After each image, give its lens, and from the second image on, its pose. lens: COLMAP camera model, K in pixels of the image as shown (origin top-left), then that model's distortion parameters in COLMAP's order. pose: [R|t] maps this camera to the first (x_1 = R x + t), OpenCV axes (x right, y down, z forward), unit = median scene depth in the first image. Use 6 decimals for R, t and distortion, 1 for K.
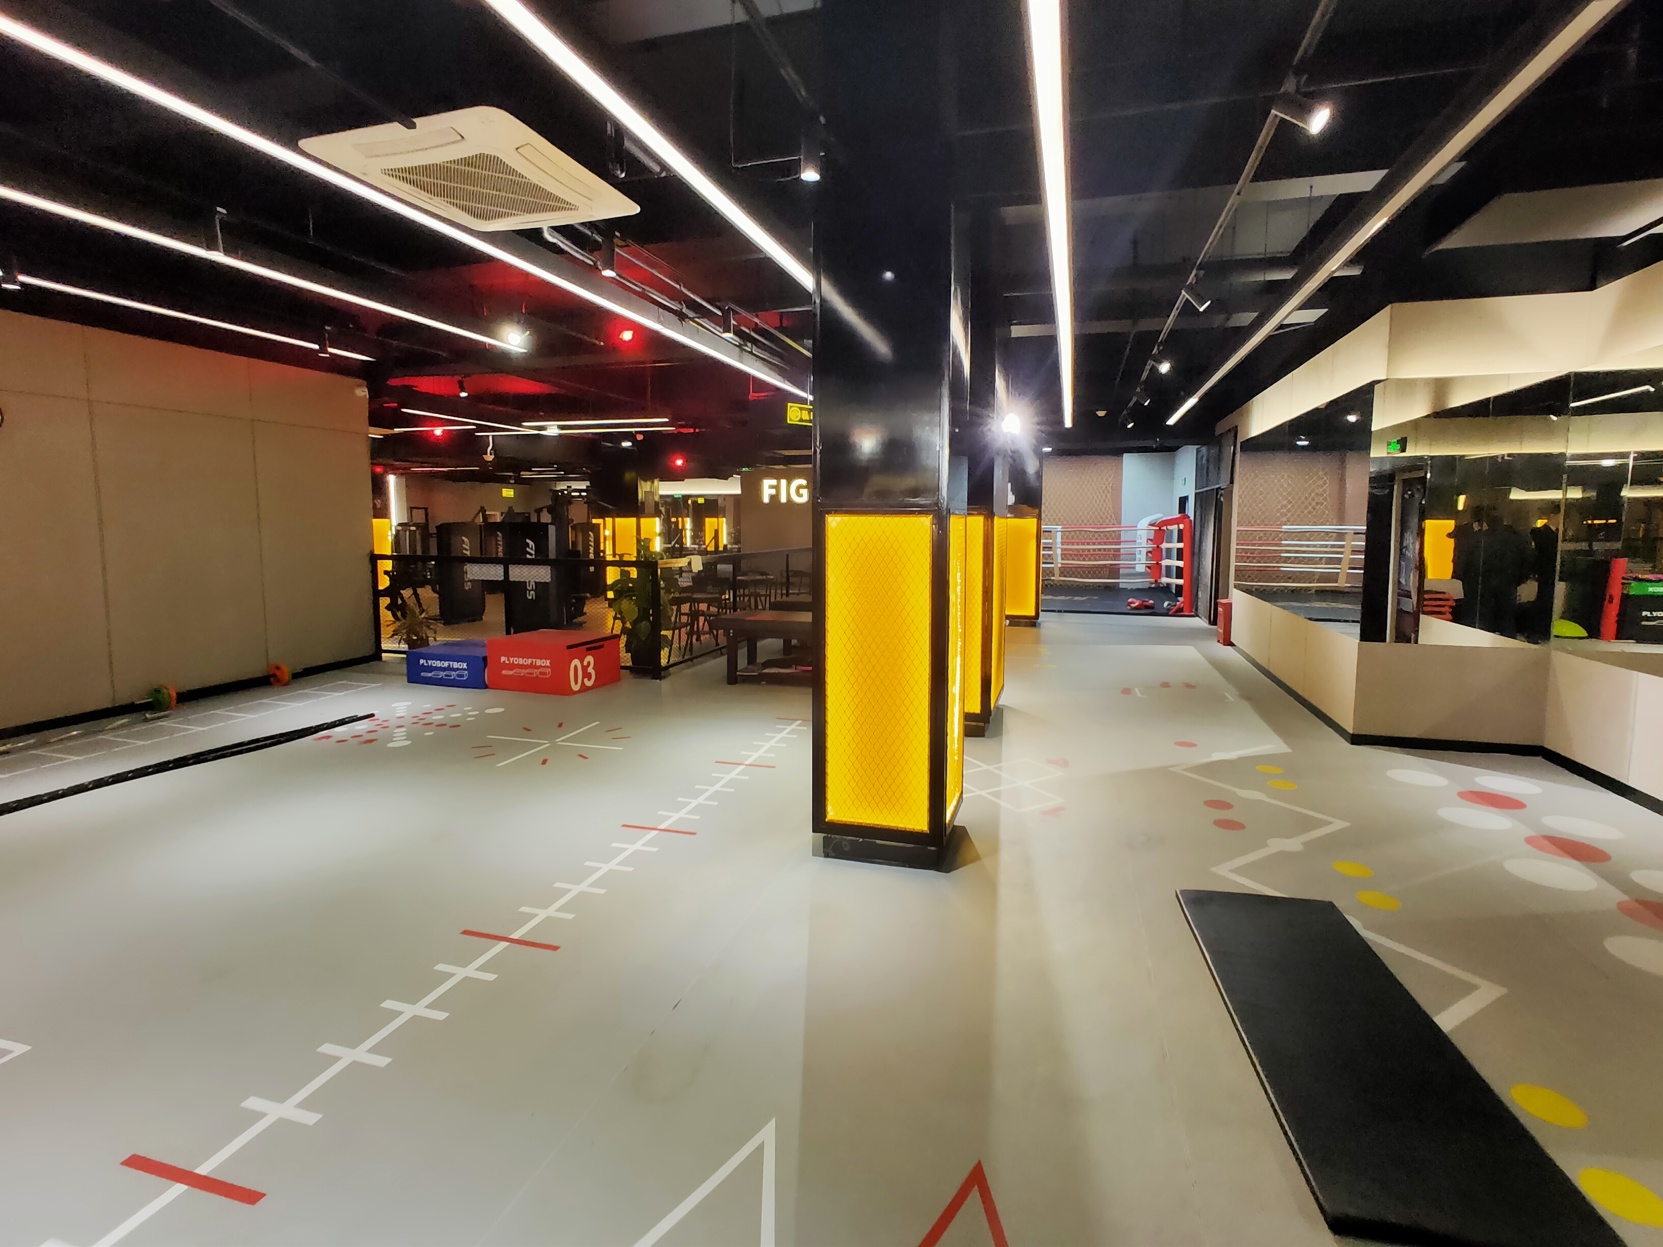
lens RADIAL K [[768.1, 0, 849.4], [0, 768.1, 583.8], [0, 0, 1]] dist [-0.000042, -0.000765]
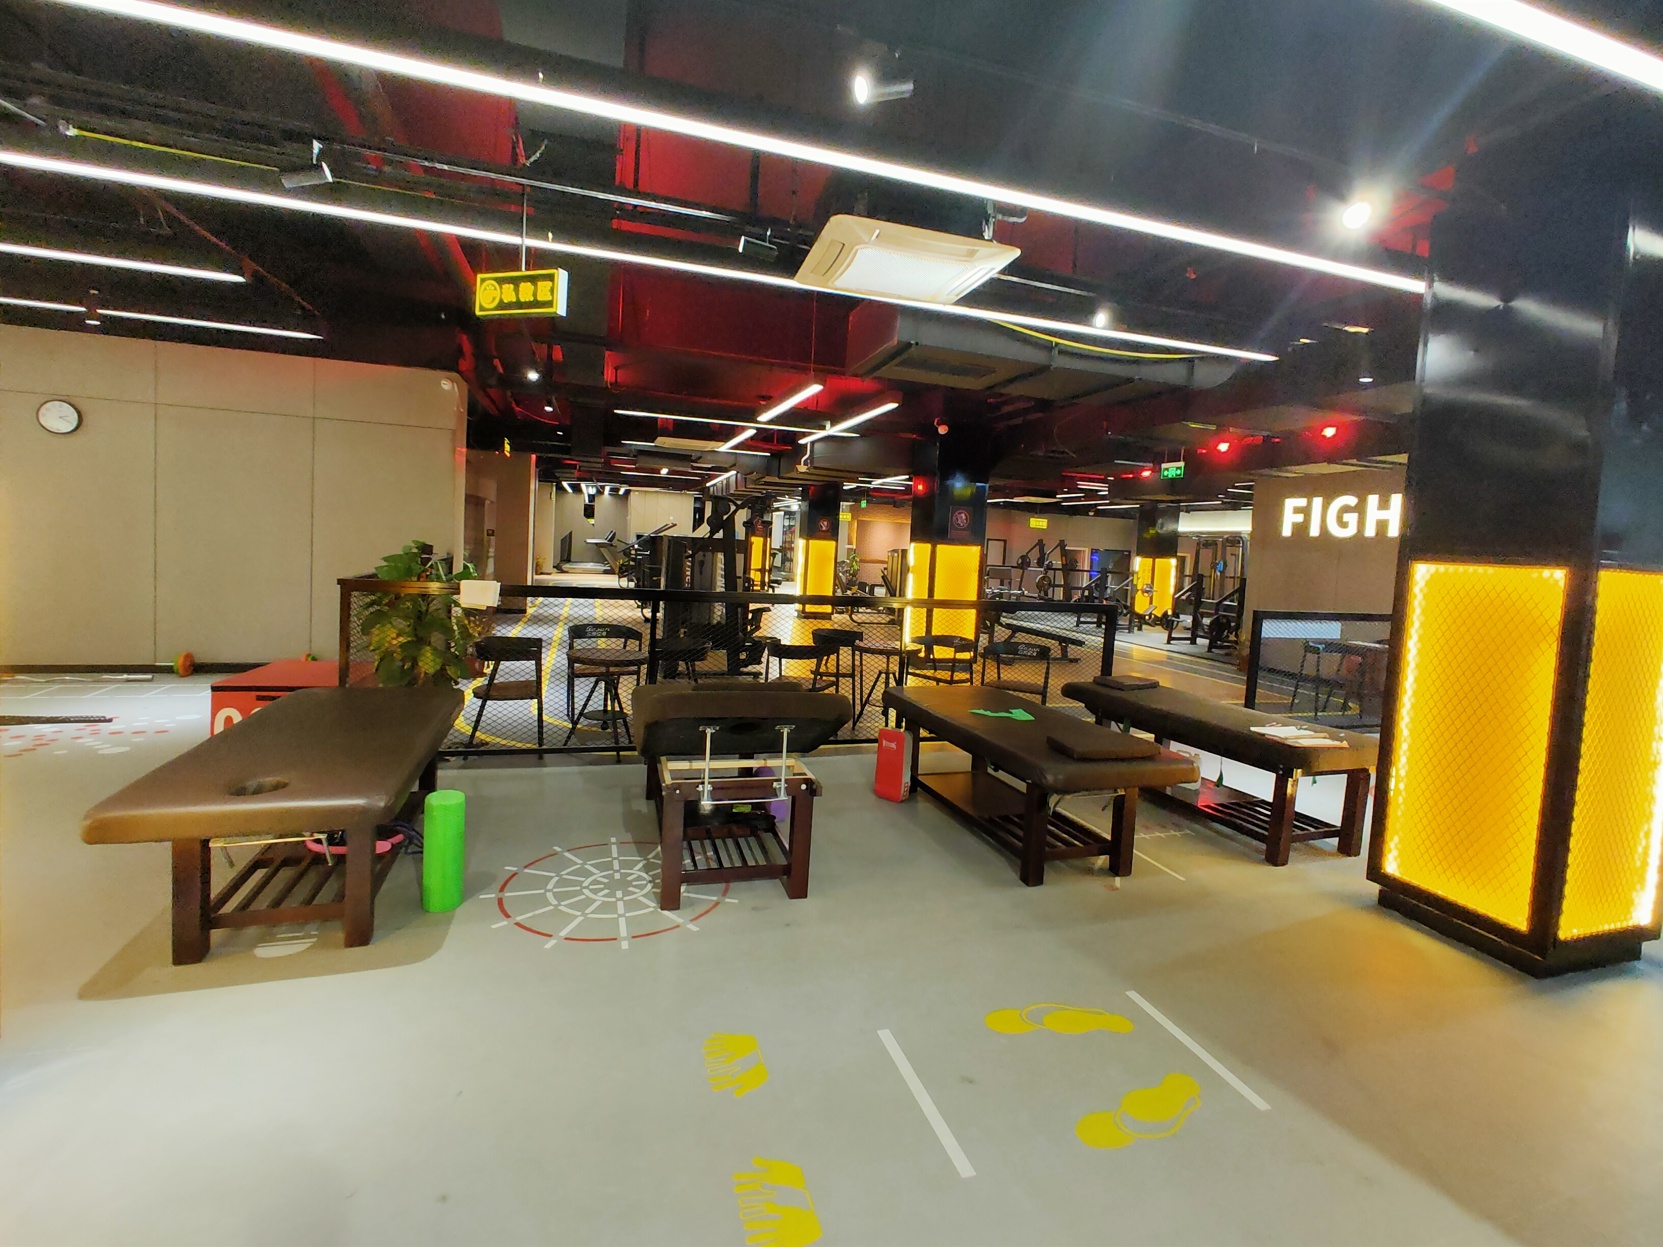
lens RADIAL K [[768.1, 0, 849.4], [0, 768.1, 583.8], [0, 0, 1]] dist [-0.000042, -0.000765]
pose [[0.565744, 0.070617, -0.821552, 0.192137], [-0.120585, 0.992700, 0.002290, -0.030285], [0.815716, 0.097771, 0.570130, 0.391440]]
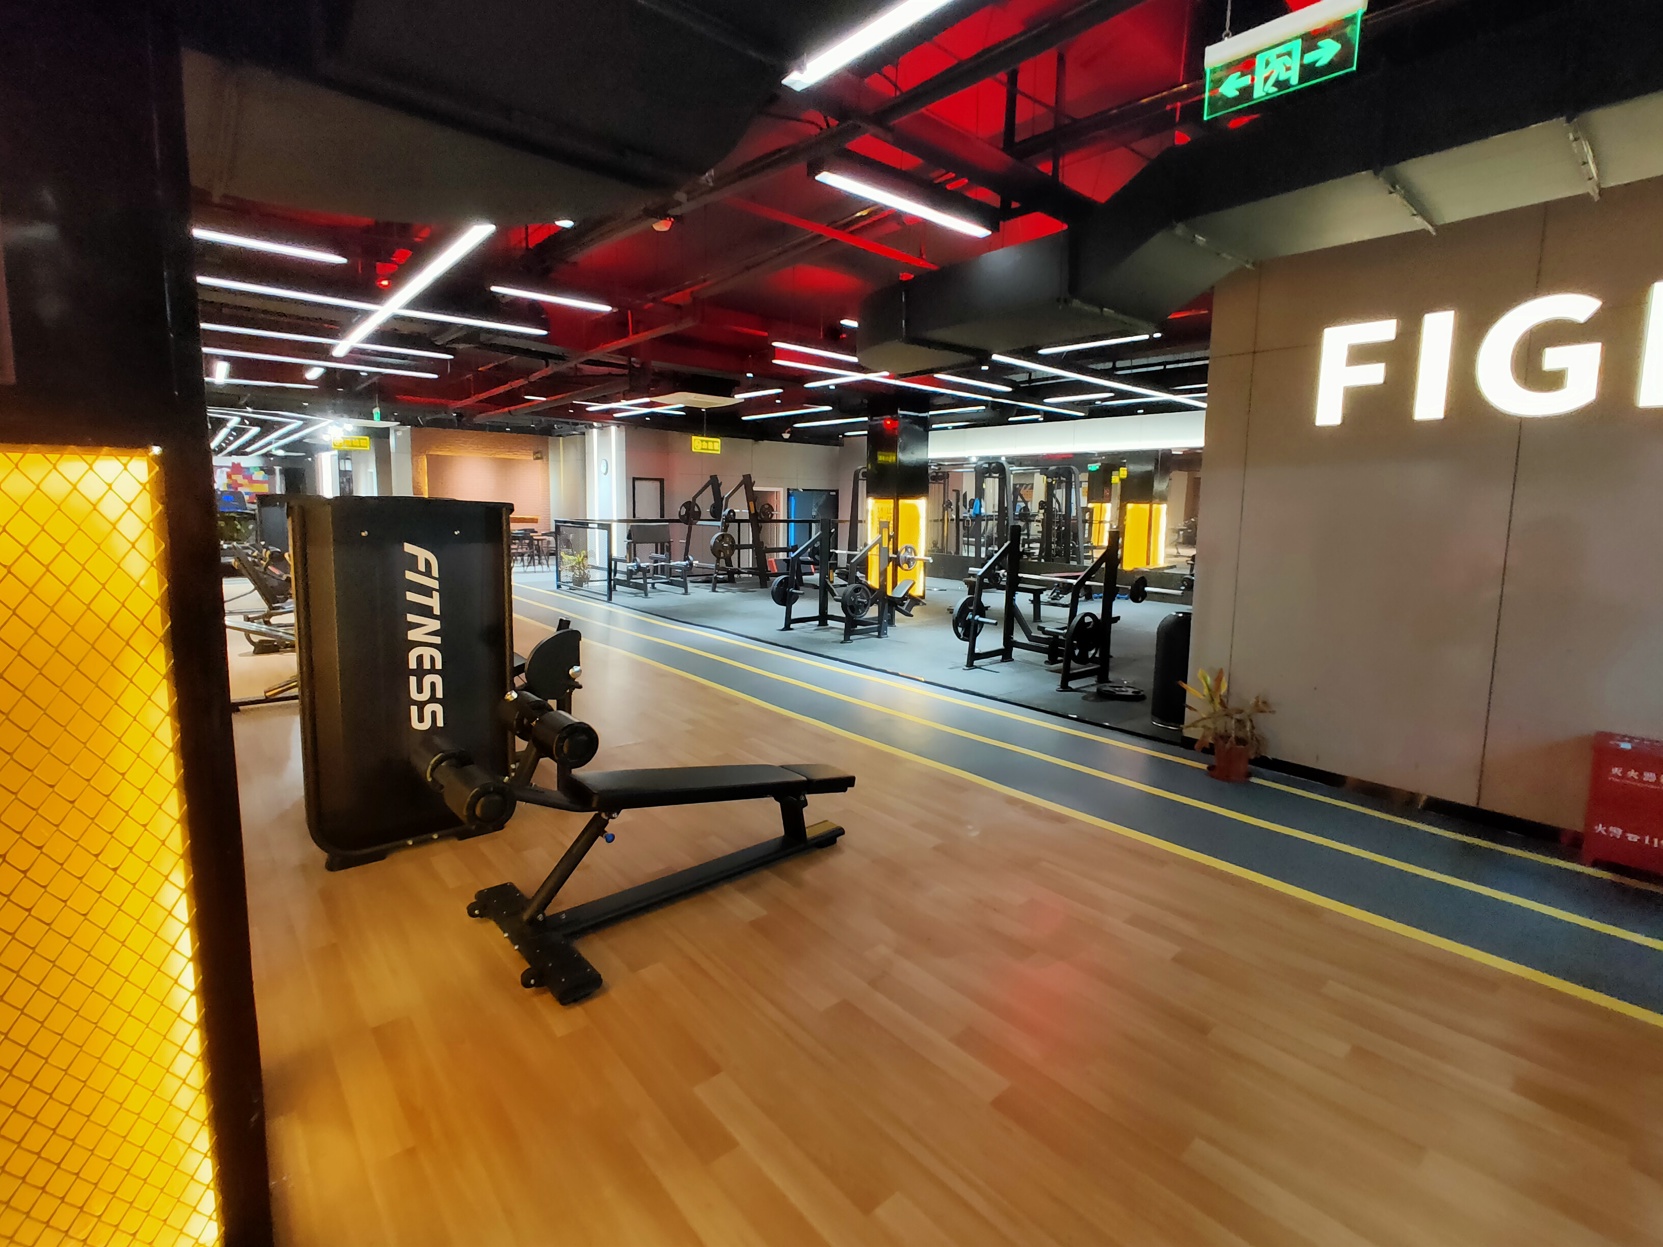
lens RADIAL K [[768.1, 0, 849.4], [0, 768.1, 583.8], [0, 0, 1]] dist [-0.000042, -0.000765]
pose [[0.846598, 0.068724, -0.527778, -0.106360], [-0.059870, 0.997631, 0.033870, -0.059100], [0.528855, 0.002924, 0.848707, 0.737003]]
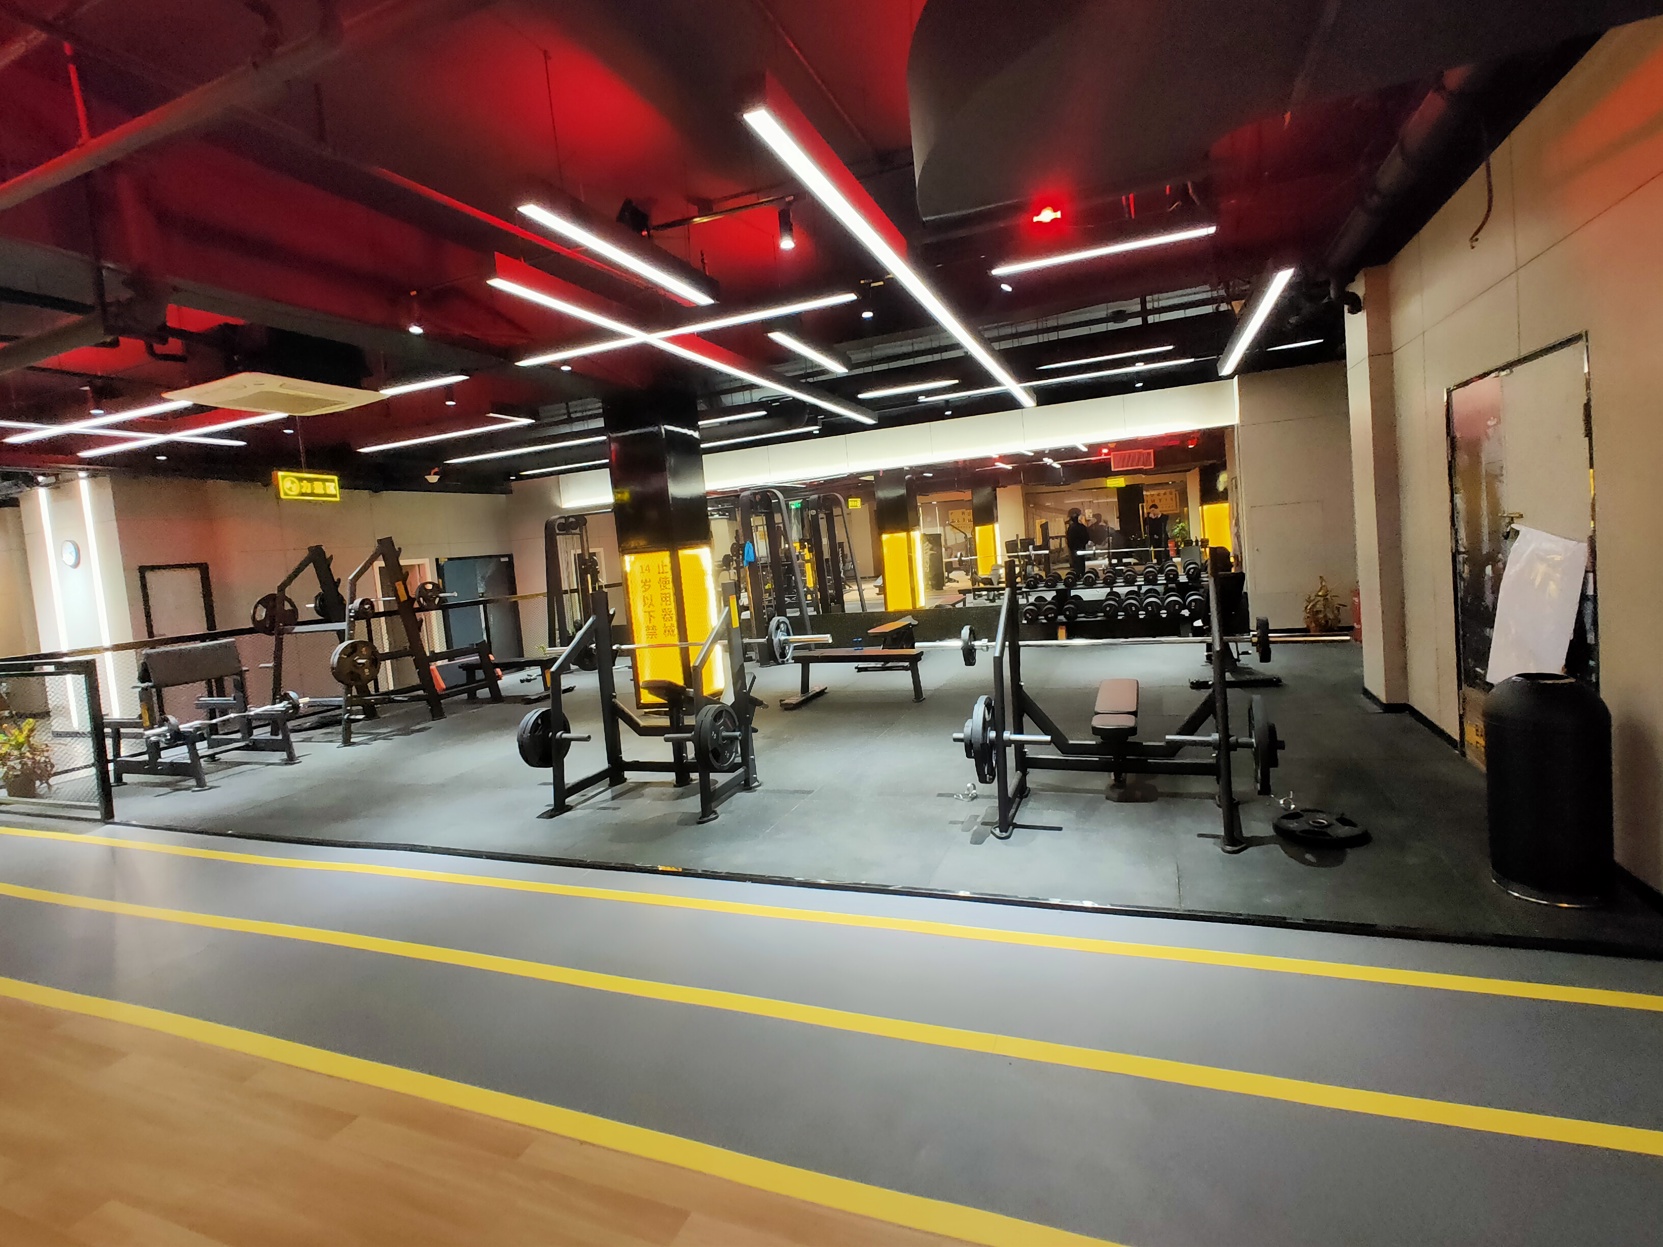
lens RADIAL K [[768.1, 0, 849.4], [0, 768.1, 583.8], [0, 0, 1]] dist [-0.000042, -0.000765]
pose [[0.992309, -0.083939, -0.090973, -0.275251], [0.081577, 0.996234, -0.029380, -0.071318], [0.093097, 0.021733, 0.995420, 0.888360]]
